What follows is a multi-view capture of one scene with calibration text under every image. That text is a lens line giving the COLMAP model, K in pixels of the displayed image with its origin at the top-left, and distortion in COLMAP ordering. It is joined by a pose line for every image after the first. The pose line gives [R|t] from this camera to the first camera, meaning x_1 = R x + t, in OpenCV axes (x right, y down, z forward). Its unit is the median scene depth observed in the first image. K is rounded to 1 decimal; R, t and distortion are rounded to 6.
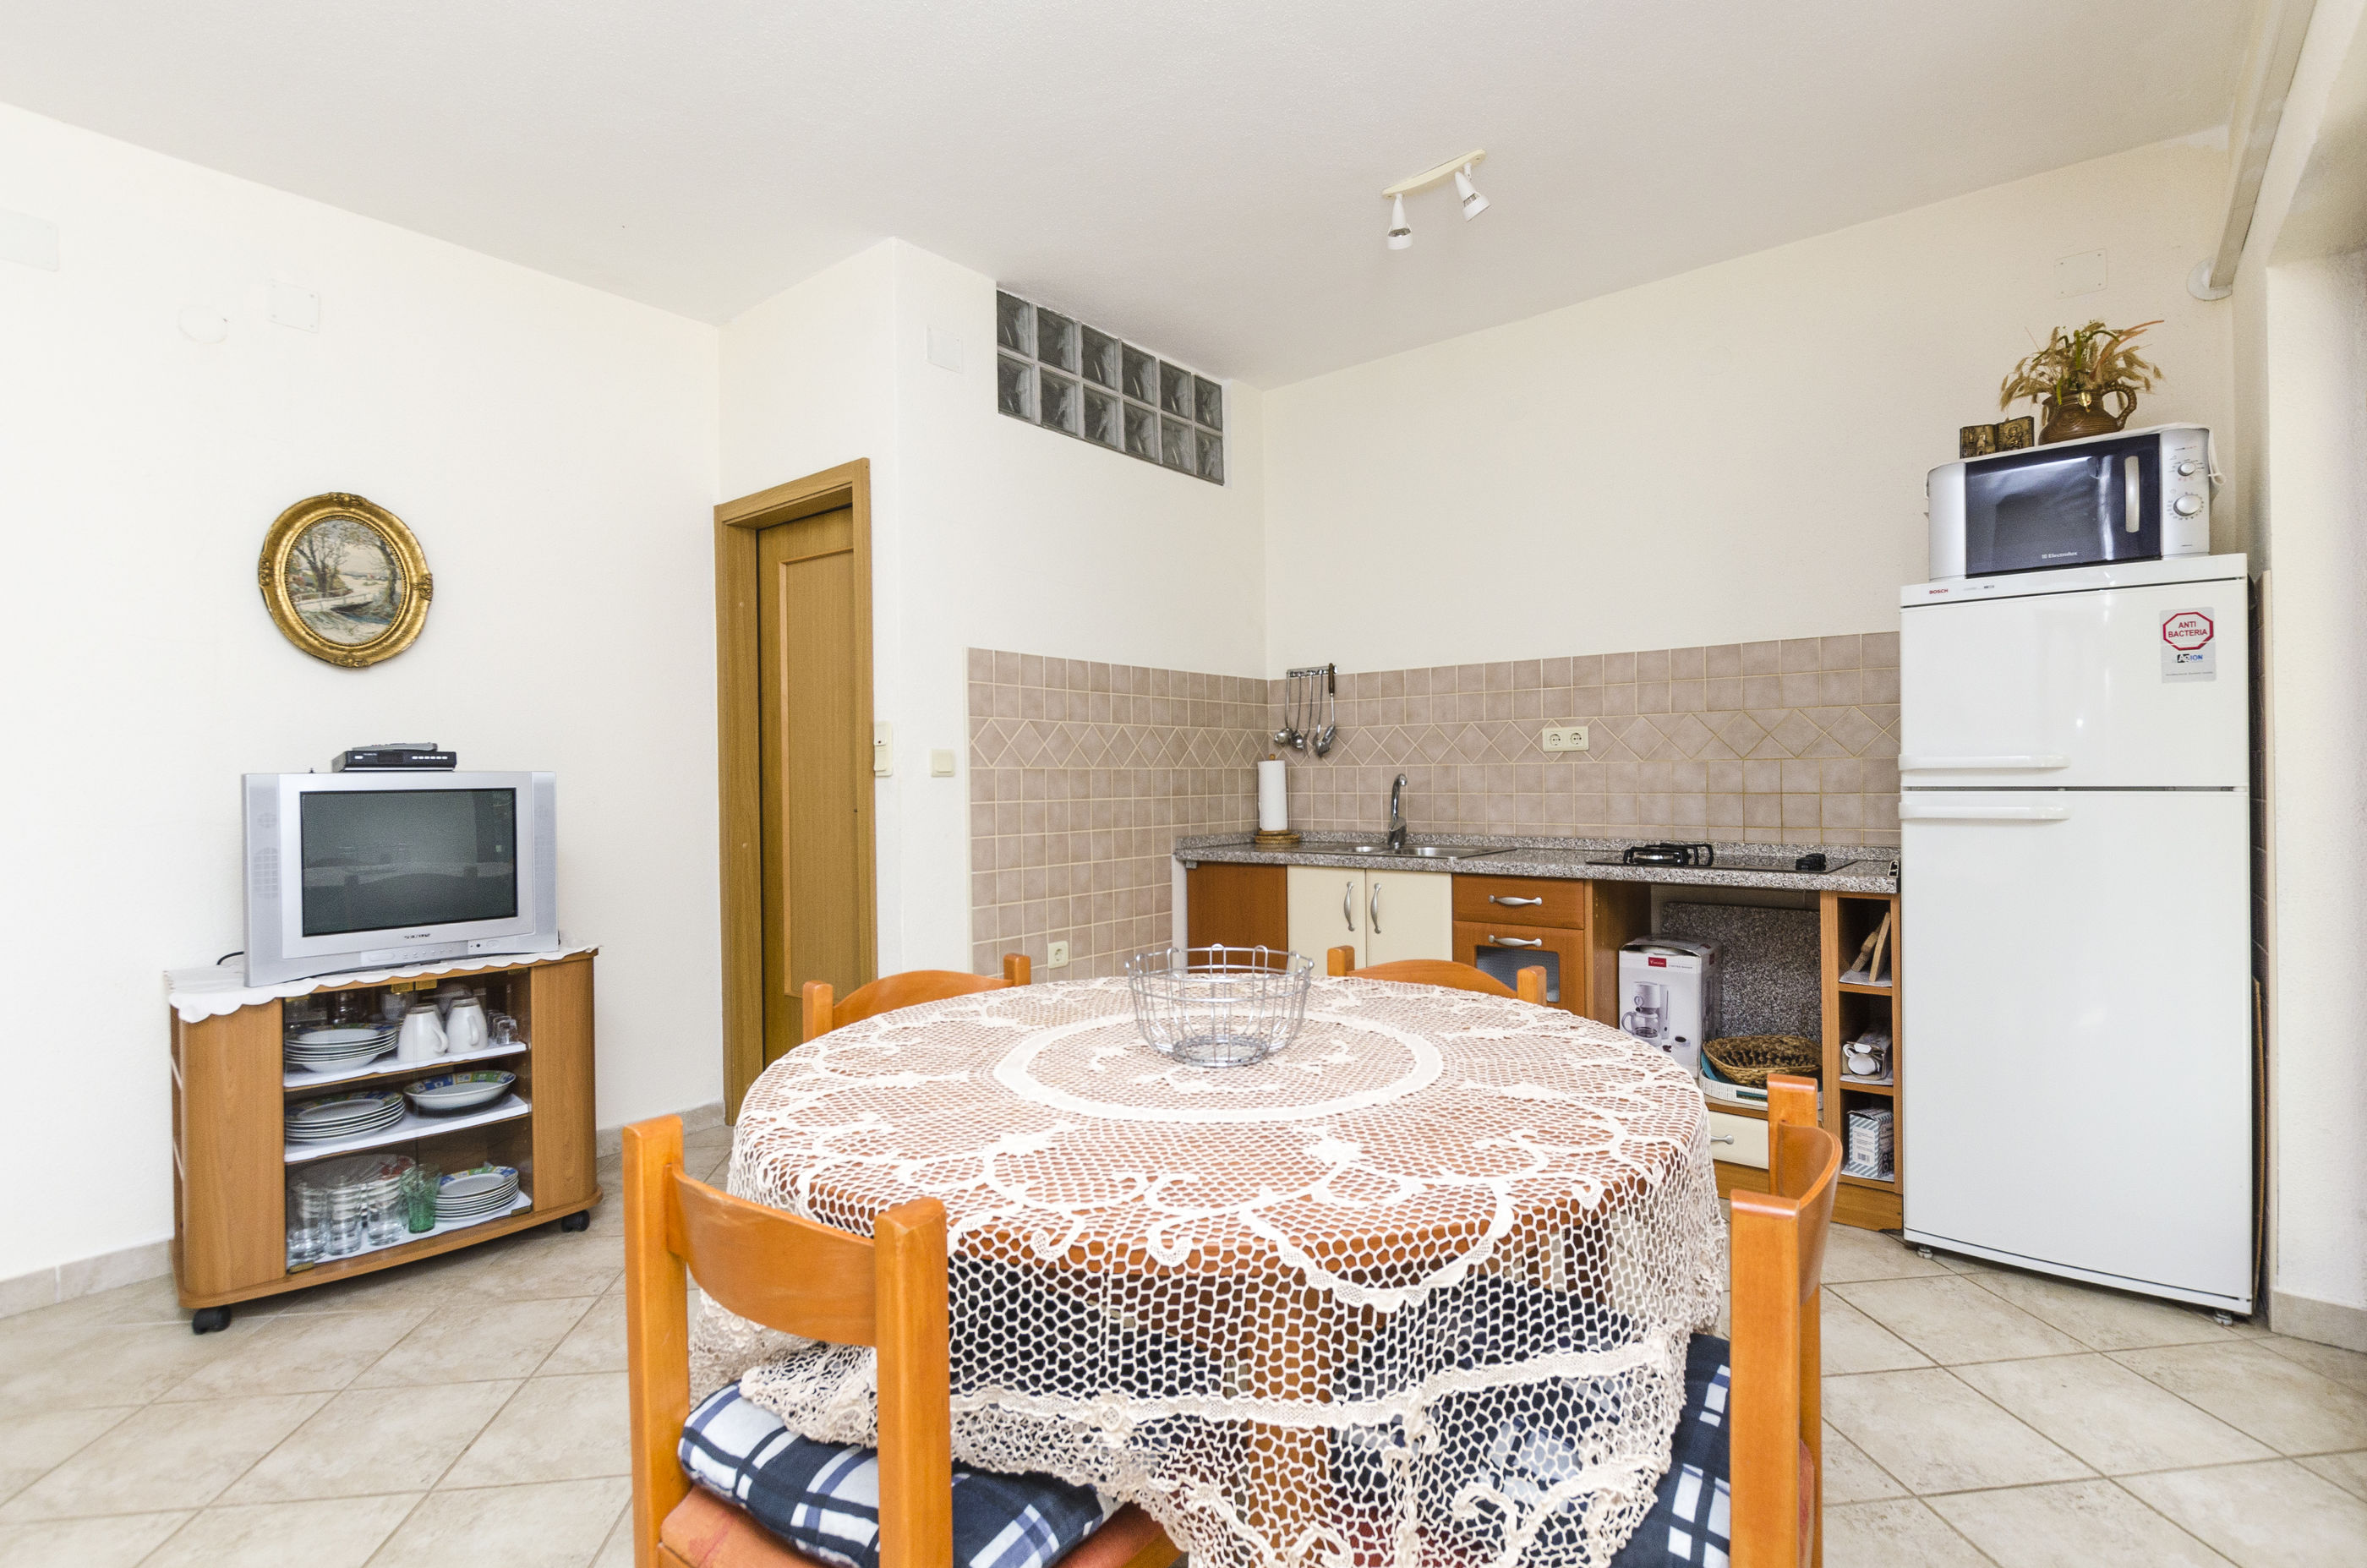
lens RADIAL K [[1079.7, 0, 1186.4], [0, 1079.7, 770.8], [0, 0, 1]] dist [-0.003433, -0.000446]
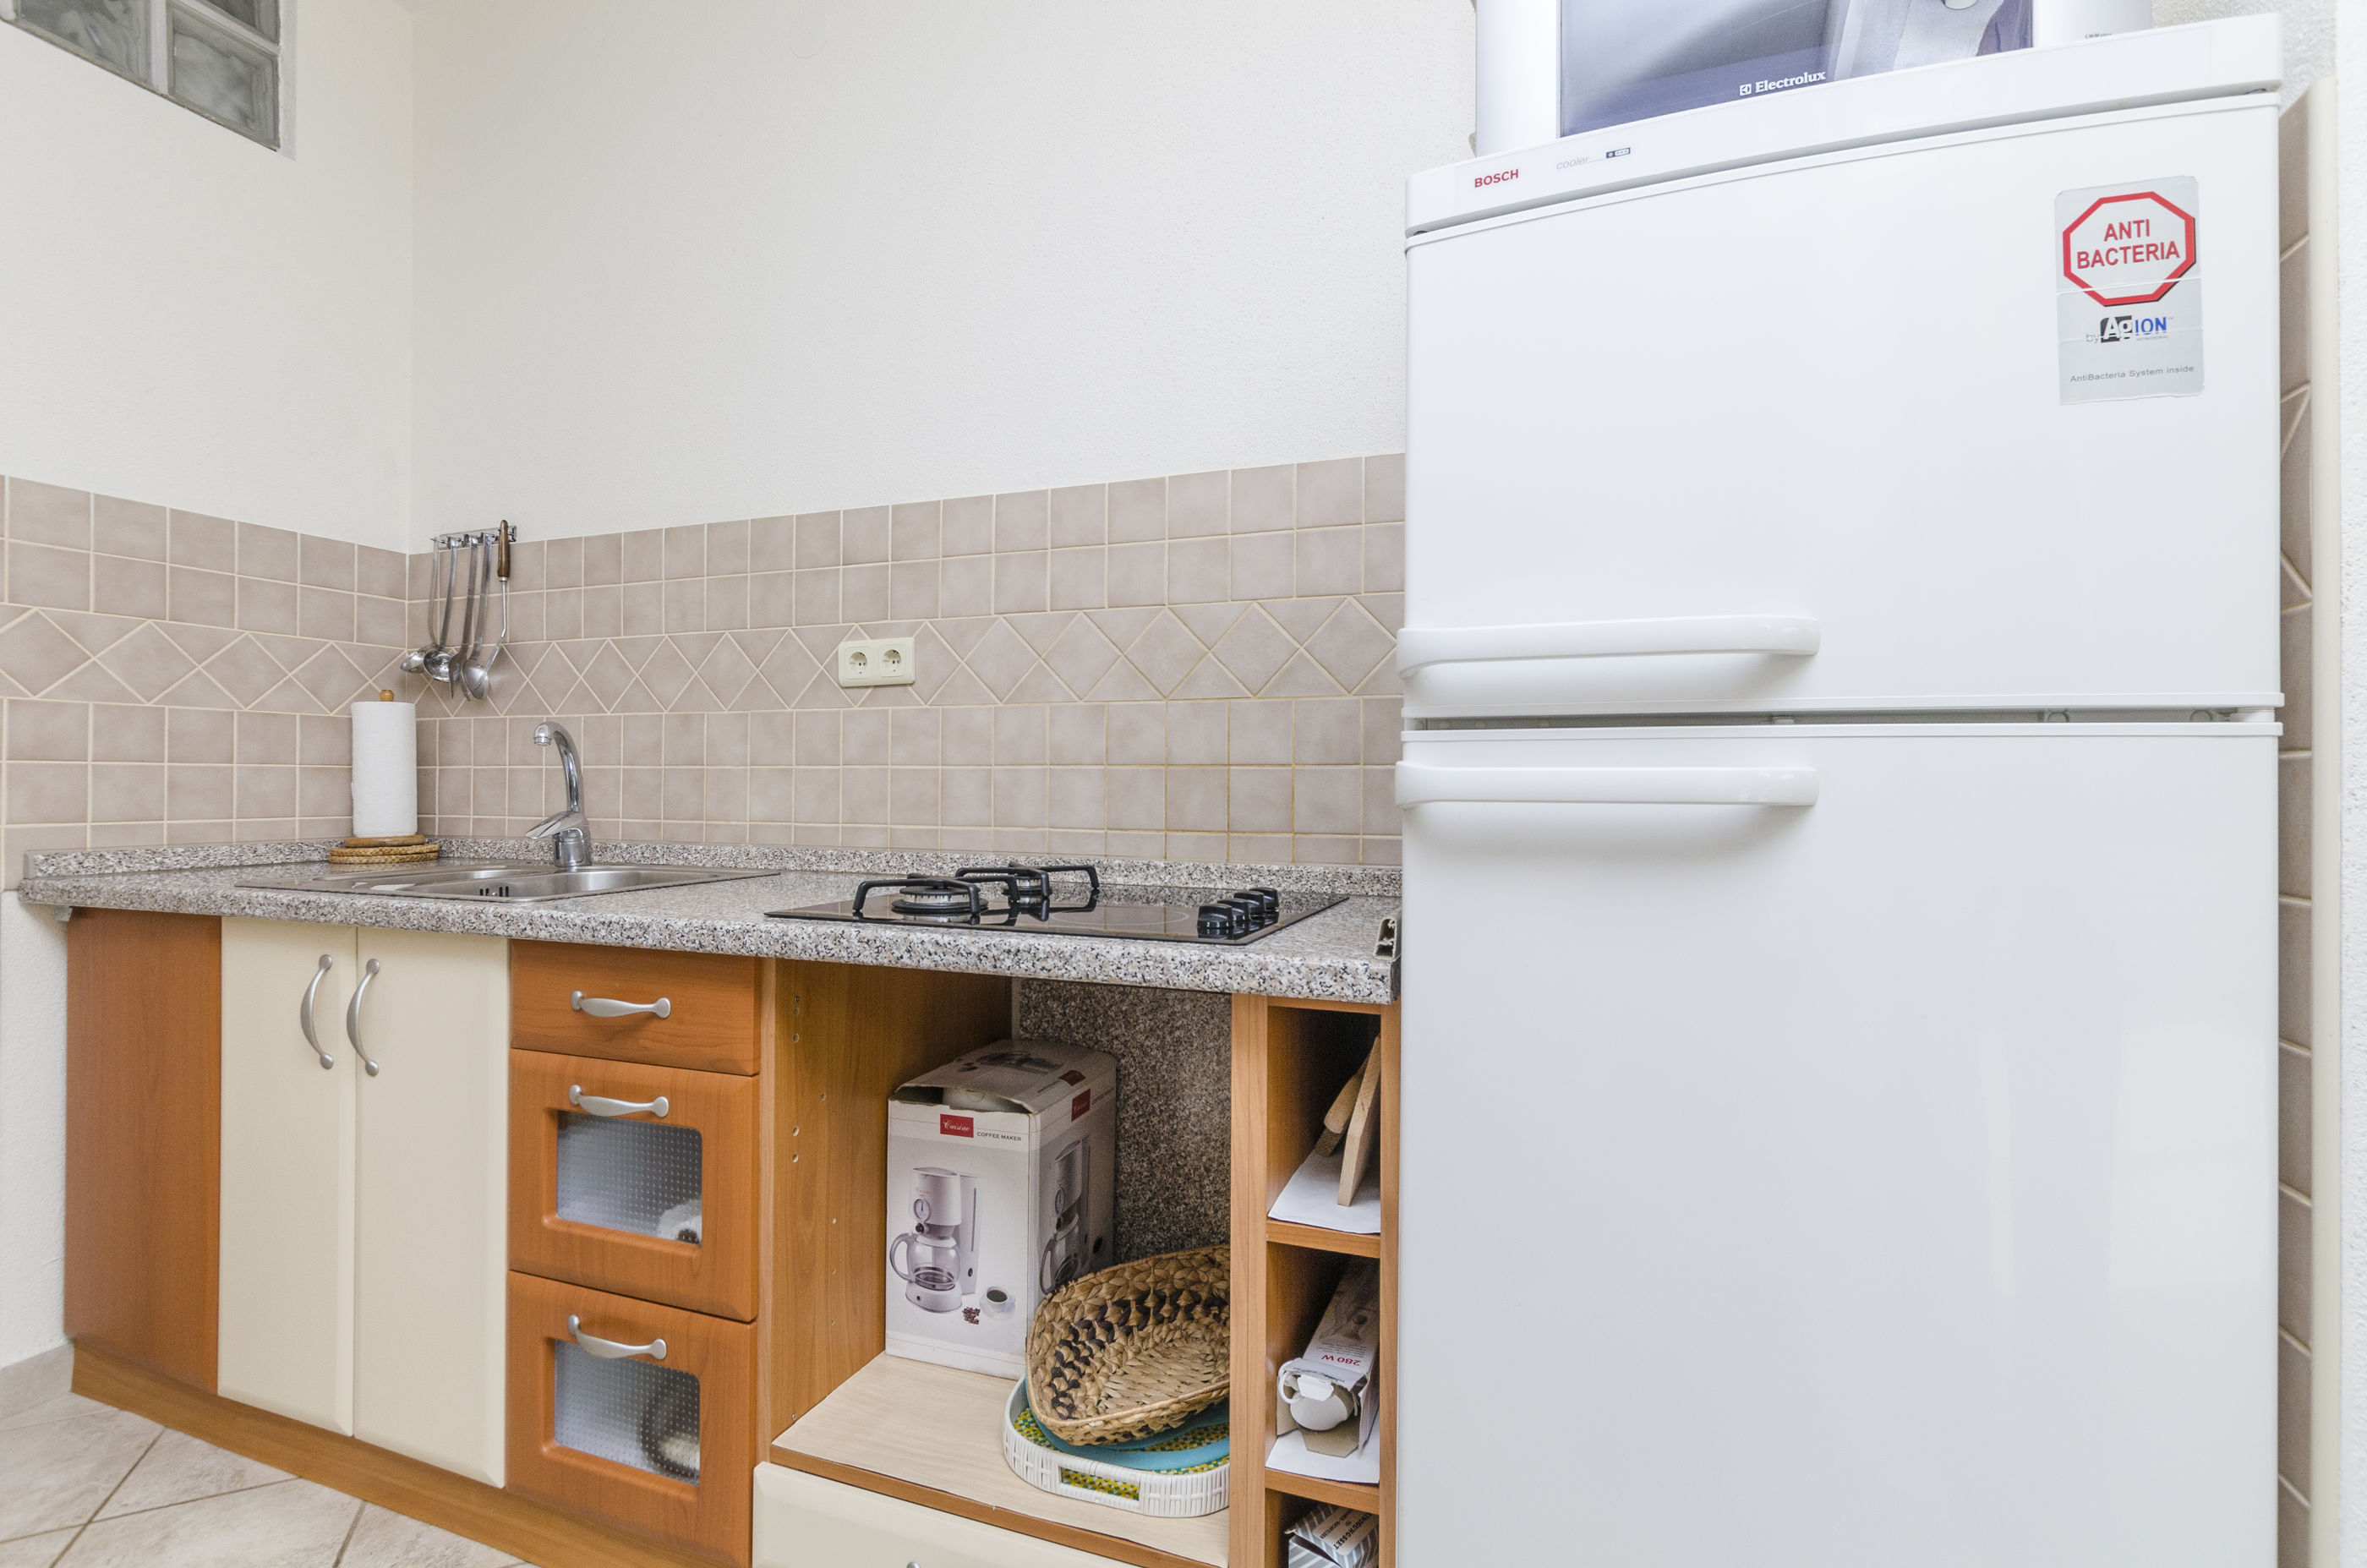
lens RADIAL K [[1051.8, 0, 1189.1], [0, 1051.8, 775.8], [0, 0, 1]] dist [-0.000974, 0.000131]
pose [[0.943852, 0.018332, 0.329859, 0.379206], [-0.017279, 0.999832, -0.006125, 0.030148], [-0.329915, 0.000081, 0.944010, 0.546180]]
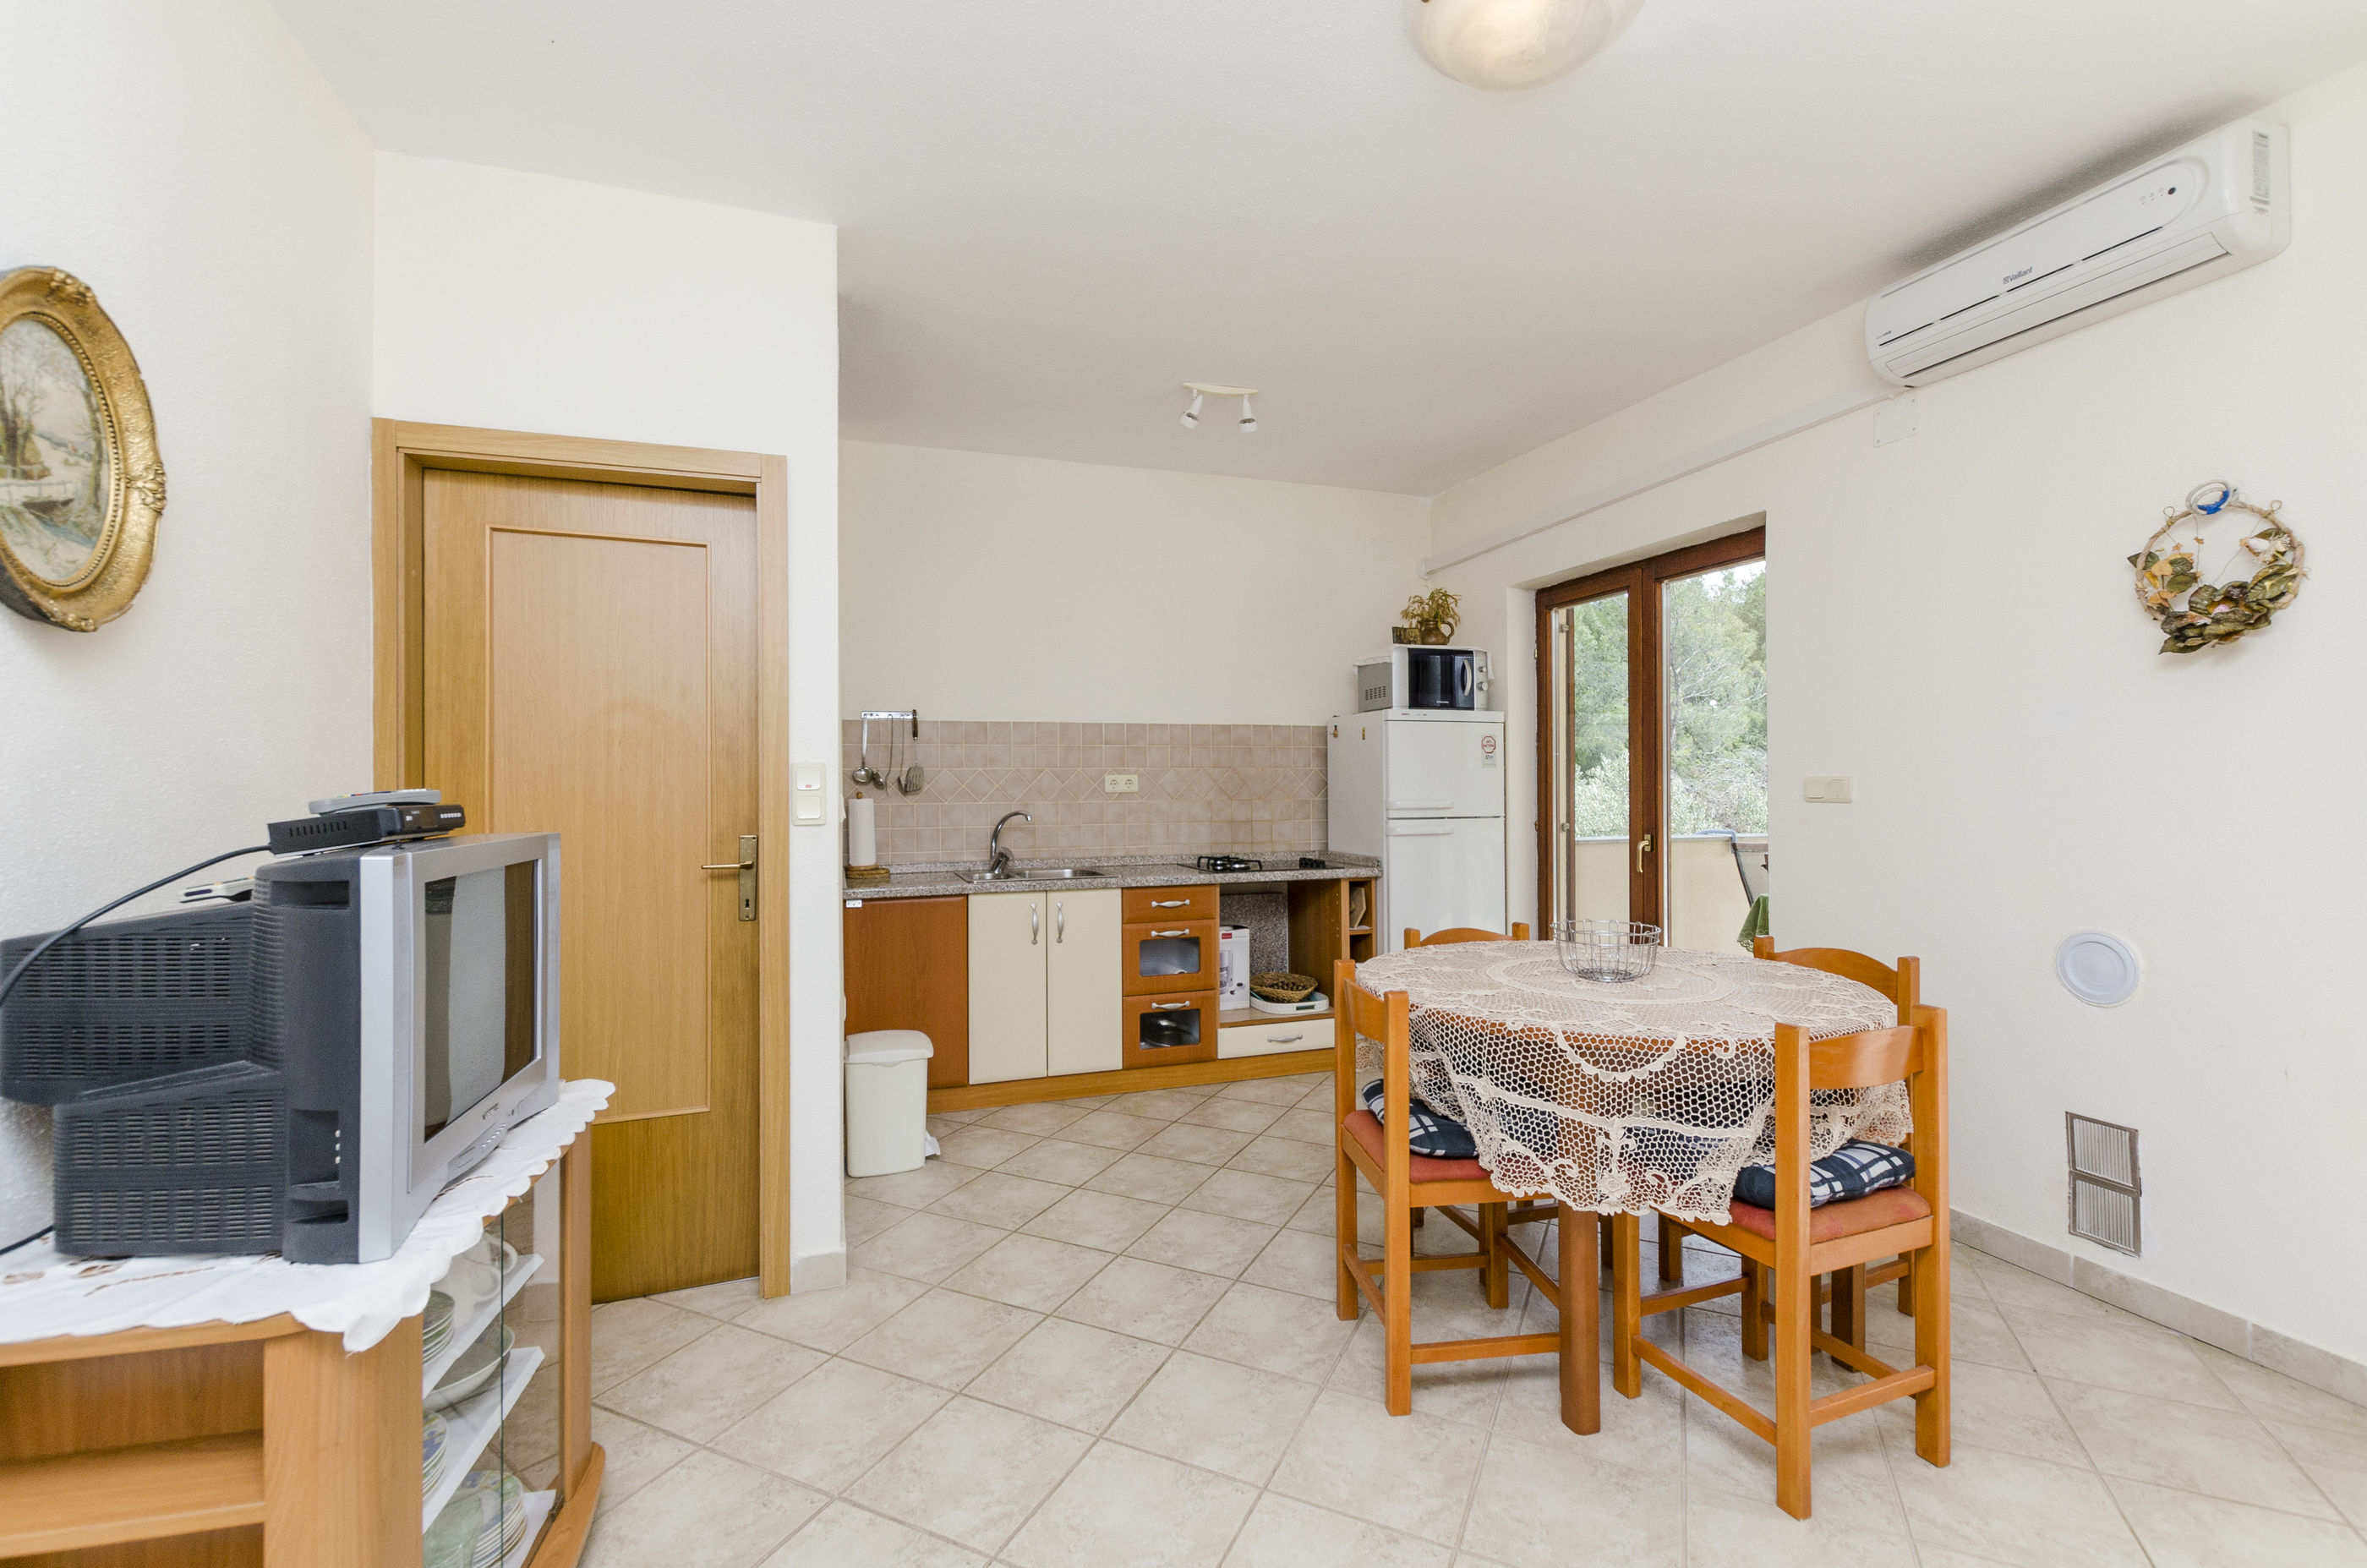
lens RADIAL K [[1057.9, 0, 1183.5], [0, 1057.9, 784.0], [0, 0, 1]] dist [0.000521, 0.000111]
pose [[0.524642, 0.010135, 0.851262, -0.848026], [-0.003725, 0.999947, -0.009609, -0.019463], [-0.851315, 0.001870, 0.524652, 0.279712]]
